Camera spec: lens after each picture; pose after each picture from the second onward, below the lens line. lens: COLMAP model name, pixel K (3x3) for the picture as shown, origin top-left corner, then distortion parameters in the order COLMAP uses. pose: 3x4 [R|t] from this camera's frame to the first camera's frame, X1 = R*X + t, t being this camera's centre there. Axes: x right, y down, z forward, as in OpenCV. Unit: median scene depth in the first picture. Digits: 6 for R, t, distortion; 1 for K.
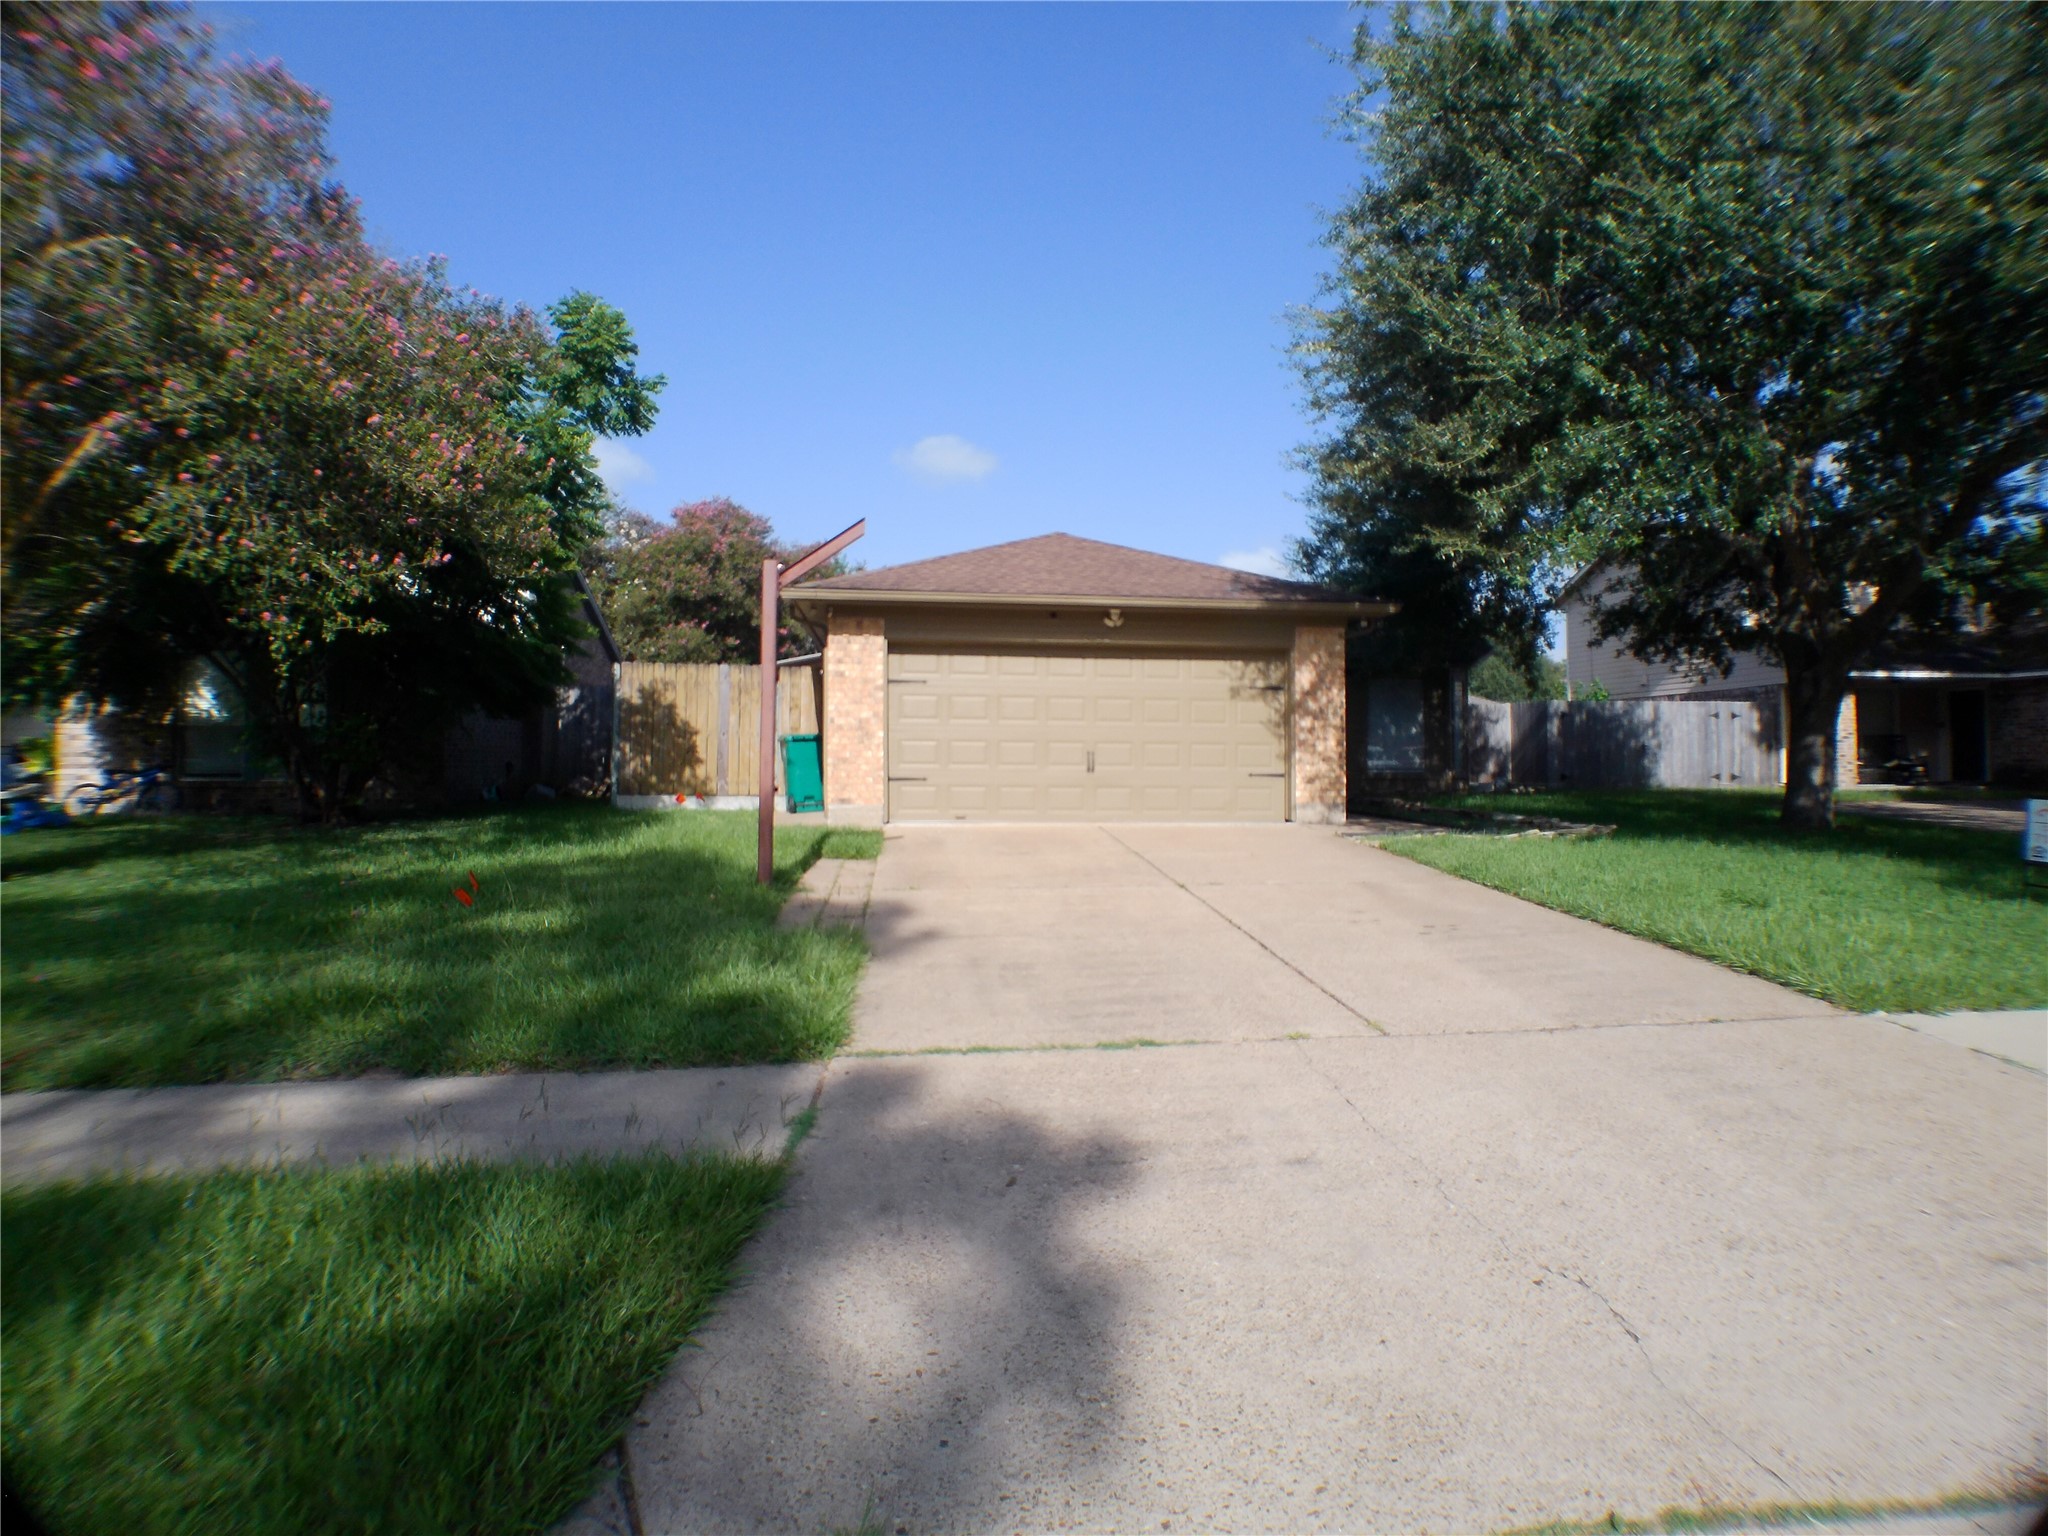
lens RADIAL K [[1120.4, 0, 1048.6], [0, 1120.4, 736.9], [0, 0, 1]] dist [-0.022401, -0.001001]
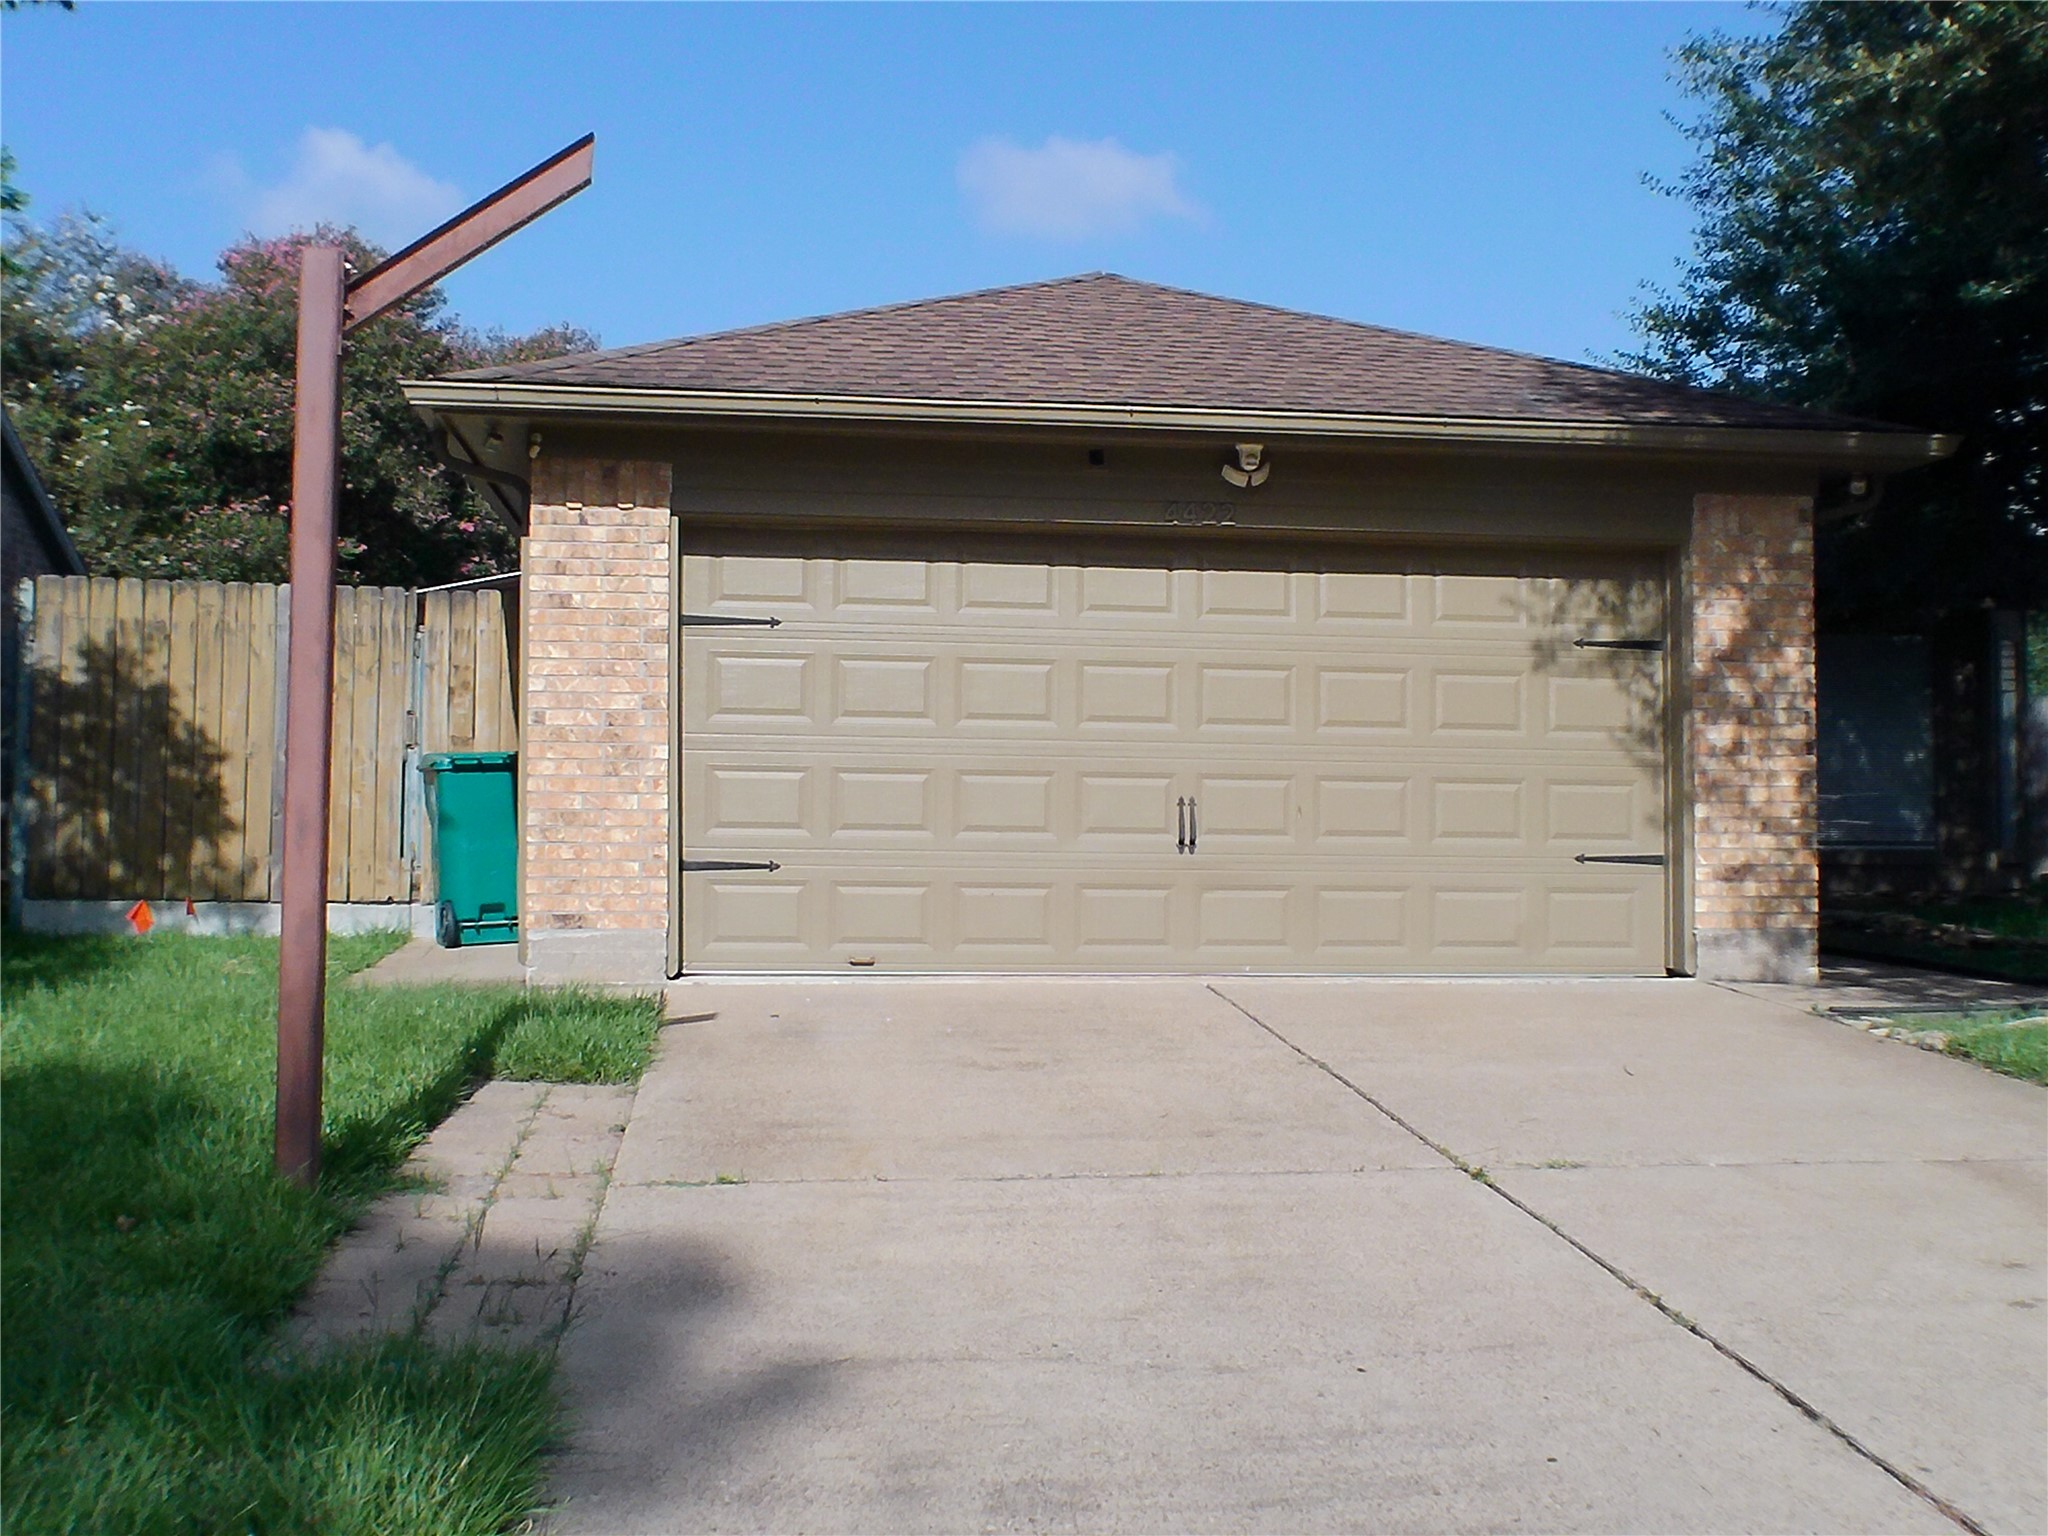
lens RADIAL K [[2220.5, 0, 1033.6], [0, 2220.5, 797.7], [0, 0, 1]] dist [-0.012571, 0.001318]
pose [[0.999982, 0.005861, -0.001619, -0.015605], [-0.005840, 0.999904, 0.012535, 0.002751], [0.001692, -0.012525, 0.999920, 0.201390]]
